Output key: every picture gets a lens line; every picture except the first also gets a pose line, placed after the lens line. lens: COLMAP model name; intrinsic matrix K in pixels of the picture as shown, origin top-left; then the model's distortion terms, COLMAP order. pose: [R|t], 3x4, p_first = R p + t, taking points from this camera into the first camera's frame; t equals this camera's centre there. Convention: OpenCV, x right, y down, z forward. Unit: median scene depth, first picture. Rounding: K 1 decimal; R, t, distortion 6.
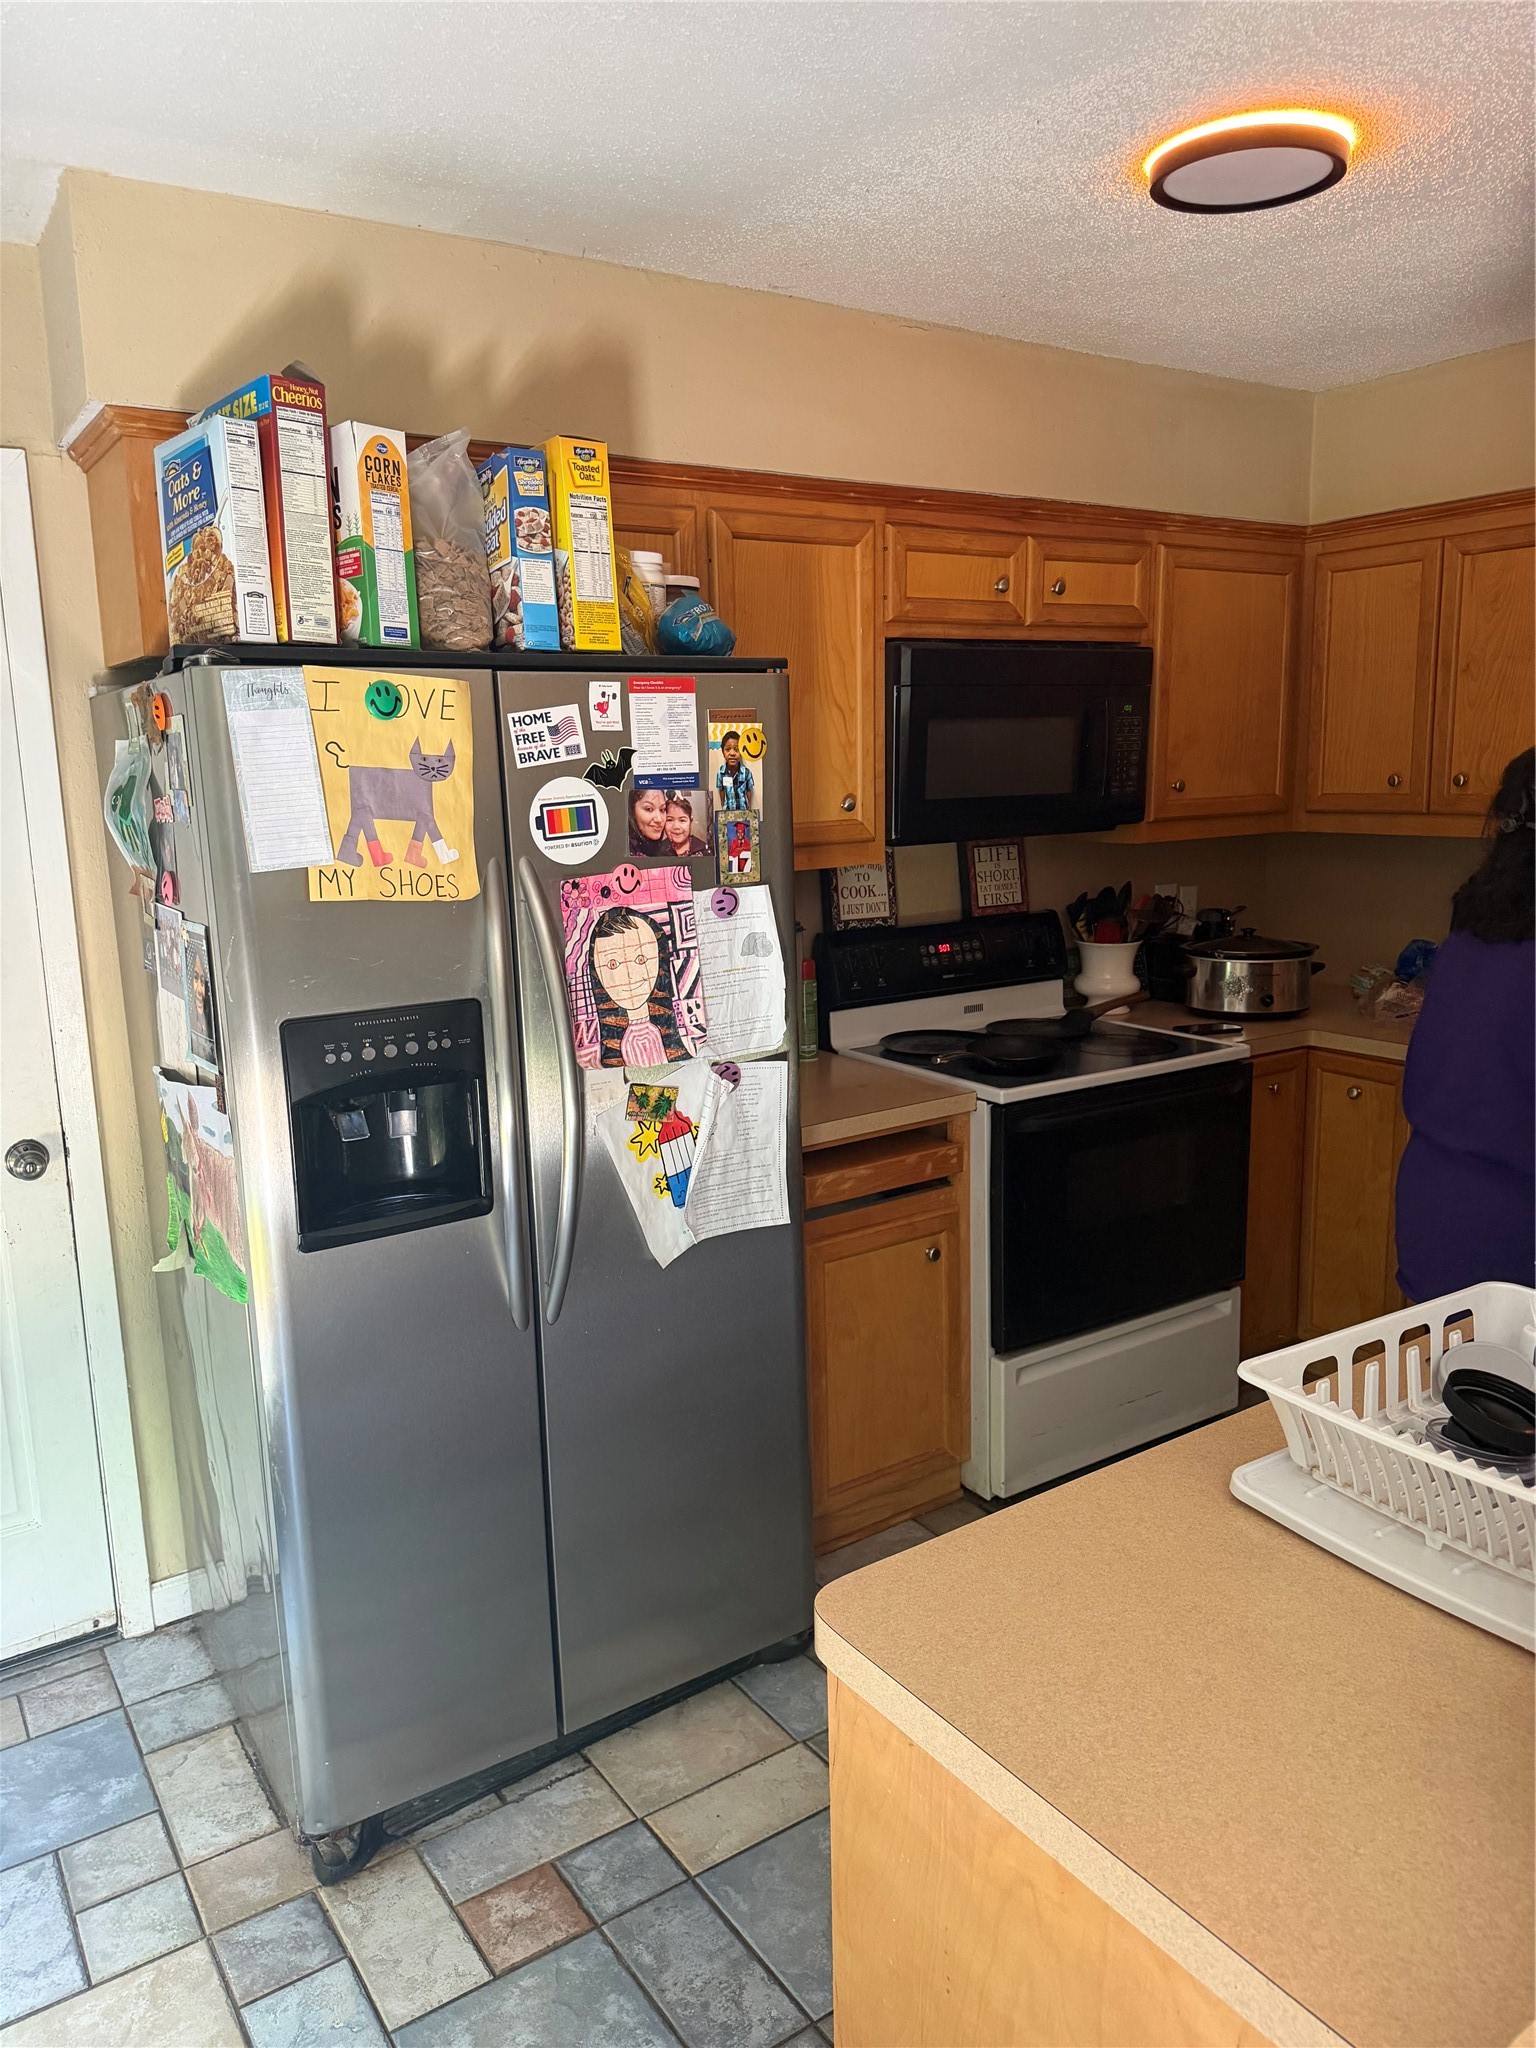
lens RADIAL K [[1438.2, 0, 773.2], [0, 1438.2, 1029.9], [0, 0, 1]] dist [0.053591, -0.033157]
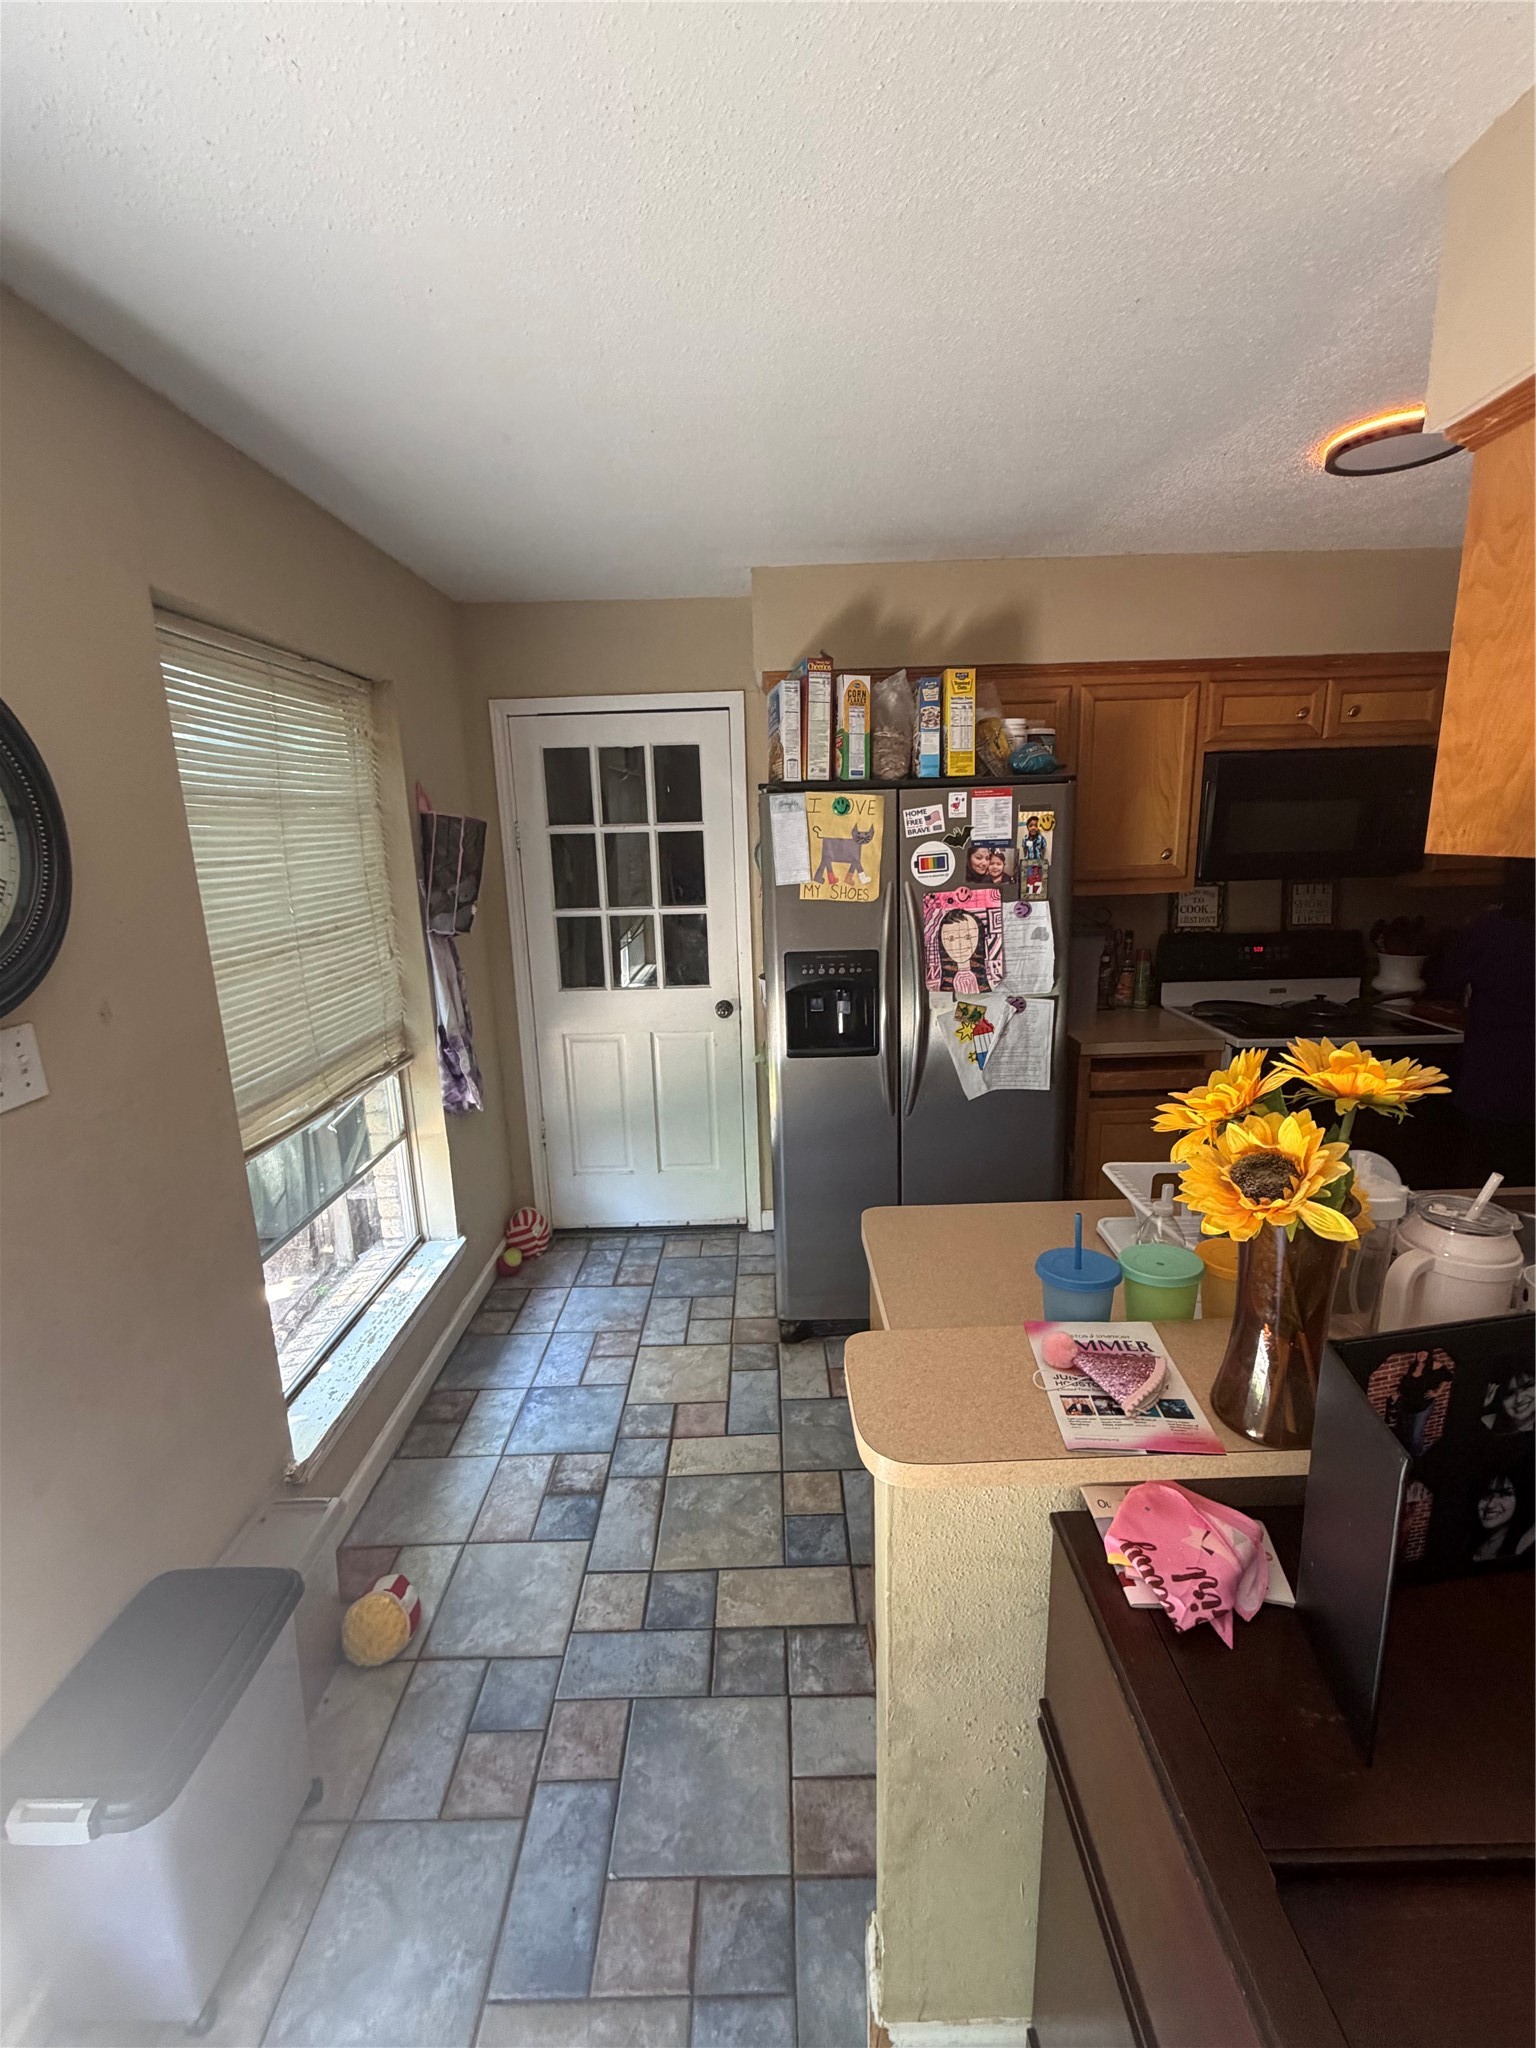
lens RADIAL K [[902.6, 0, 767.5], [0, 902.6, 1024.9], [0, 0, 1]] dist [-0.016729, -0.000007]
pose [[0.825375, 0.117551, -0.552212, 0.361464], [-0.093729, 0.993042, 0.071298, 0.006379], [0.556750, -0.007090, 0.830650, -0.143551]]
